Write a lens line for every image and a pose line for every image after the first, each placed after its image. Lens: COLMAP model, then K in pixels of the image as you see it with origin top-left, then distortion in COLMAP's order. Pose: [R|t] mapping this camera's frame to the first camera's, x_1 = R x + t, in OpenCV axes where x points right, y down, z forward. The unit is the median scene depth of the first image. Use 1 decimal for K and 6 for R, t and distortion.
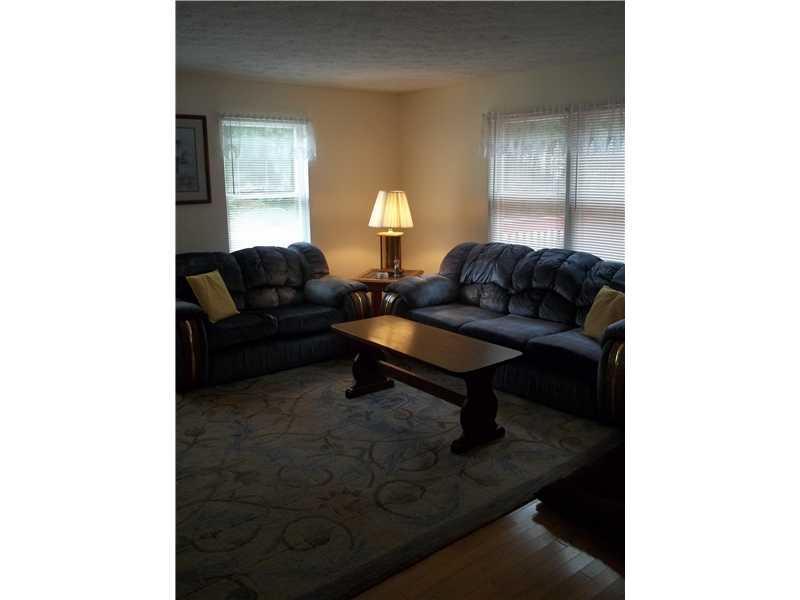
lens RADIAL K [[591.4, 0, 411.8], [0, 591.4, 296.4], [0, 0, 1]] dist [-0.066116, 0.002636]
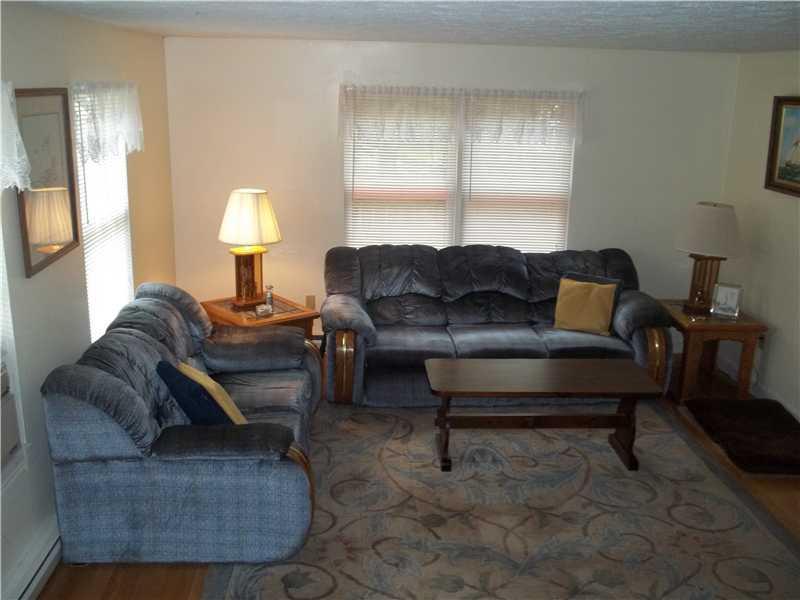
lens RADIAL K [[793.8, 0, 400.0], [0, 793.8, 300.0], [0, 0, 1]] dist [-0.068115, 0.006257]
pose [[0.594810, -0.190492, 0.780970, -0.760493], [0.137442, 0.981311, 0.134679, -0.169539], [-0.792029, 0.027230, 0.609875, 0.314744]]
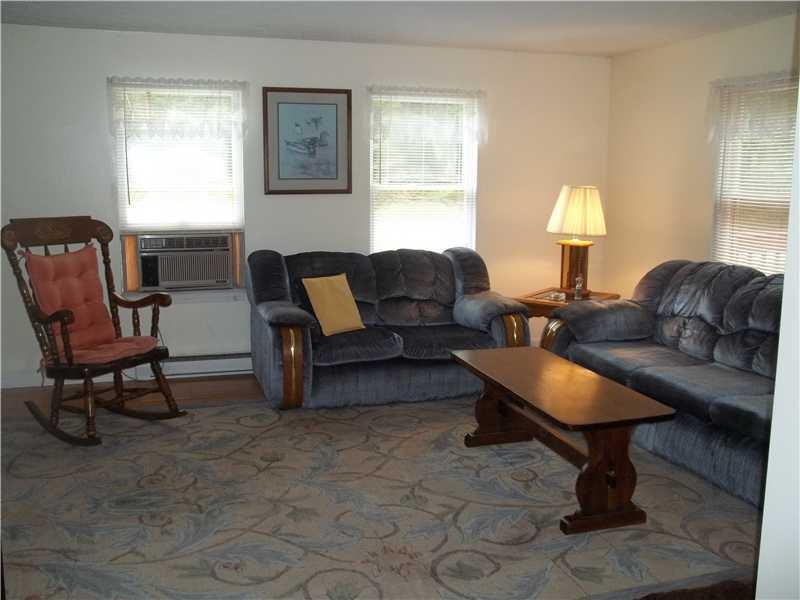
lens RADIAL K [[793.8, 0, 400.0], [0, 793.8, 300.0], [0, 0, 1]] dist [-0.068115, 0.006257]
pose [[0.927869, 0.075315, -0.365223, 0.145460], [-0.087887, 0.995970, -0.017899, 0.005043], [0.362403, 0.048706, 0.930748, -0.014299]]
